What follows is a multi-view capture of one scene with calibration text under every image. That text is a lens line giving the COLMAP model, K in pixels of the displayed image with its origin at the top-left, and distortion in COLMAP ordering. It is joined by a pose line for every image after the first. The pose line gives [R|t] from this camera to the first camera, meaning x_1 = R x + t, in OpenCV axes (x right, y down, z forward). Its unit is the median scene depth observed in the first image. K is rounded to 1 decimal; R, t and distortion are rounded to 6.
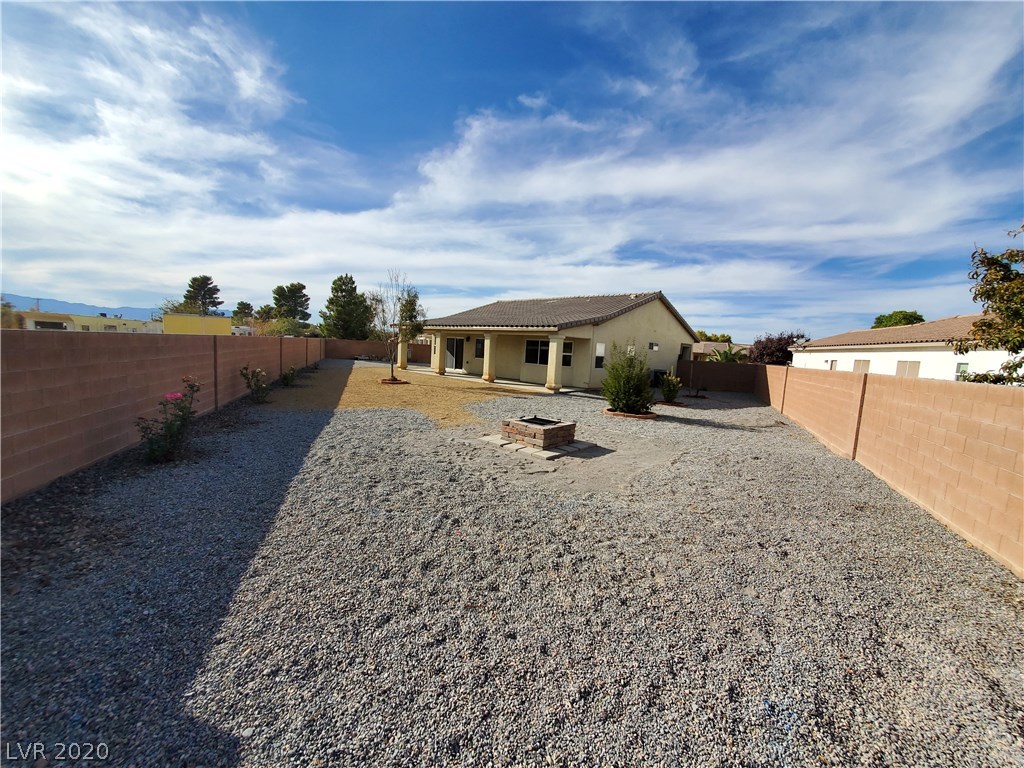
lens RADIAL K [[404.3, 0, 512.1], [0, 404.3, 387.1], [0, 0, 1]] dist [0.008934, -0.001540]
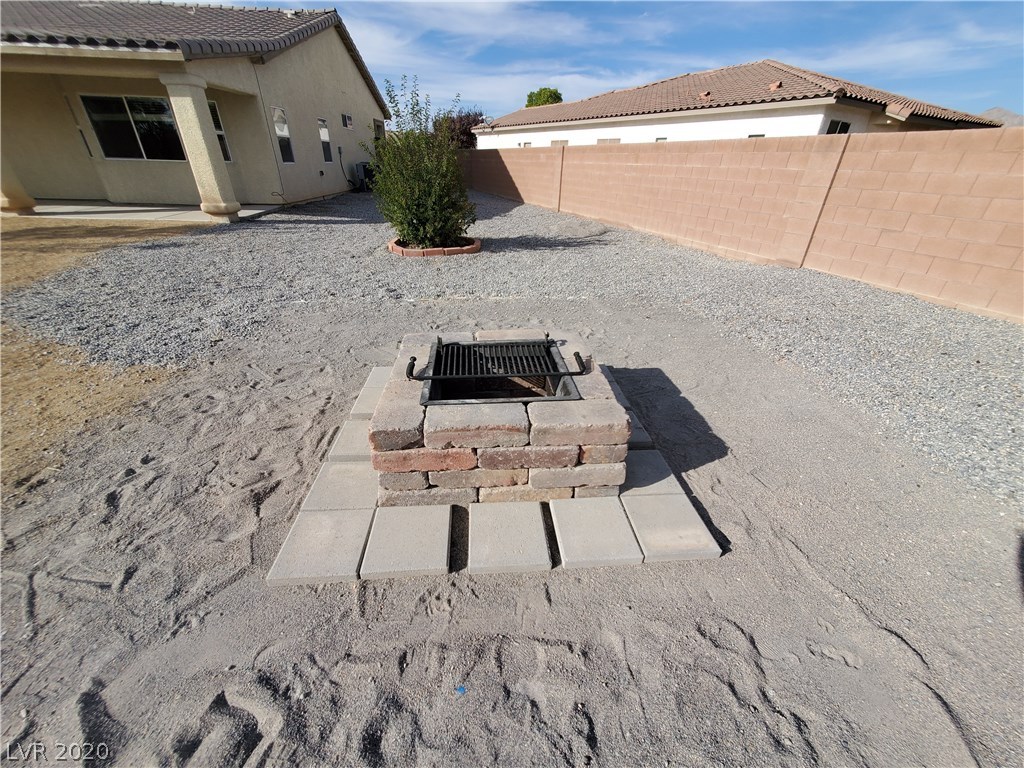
lens RADIAL K [[404.3, 0, 508.5], [0, 404.3, 381.1], [0, 0, 1]] dist [0.008934, -0.001540]
pose [[0.691532, -0.379642, 0.614537, -0.029562], [0.081262, 0.886238, 0.456047, -0.009148], [-0.717761, -0.265432, 0.643712, 0.308374]]
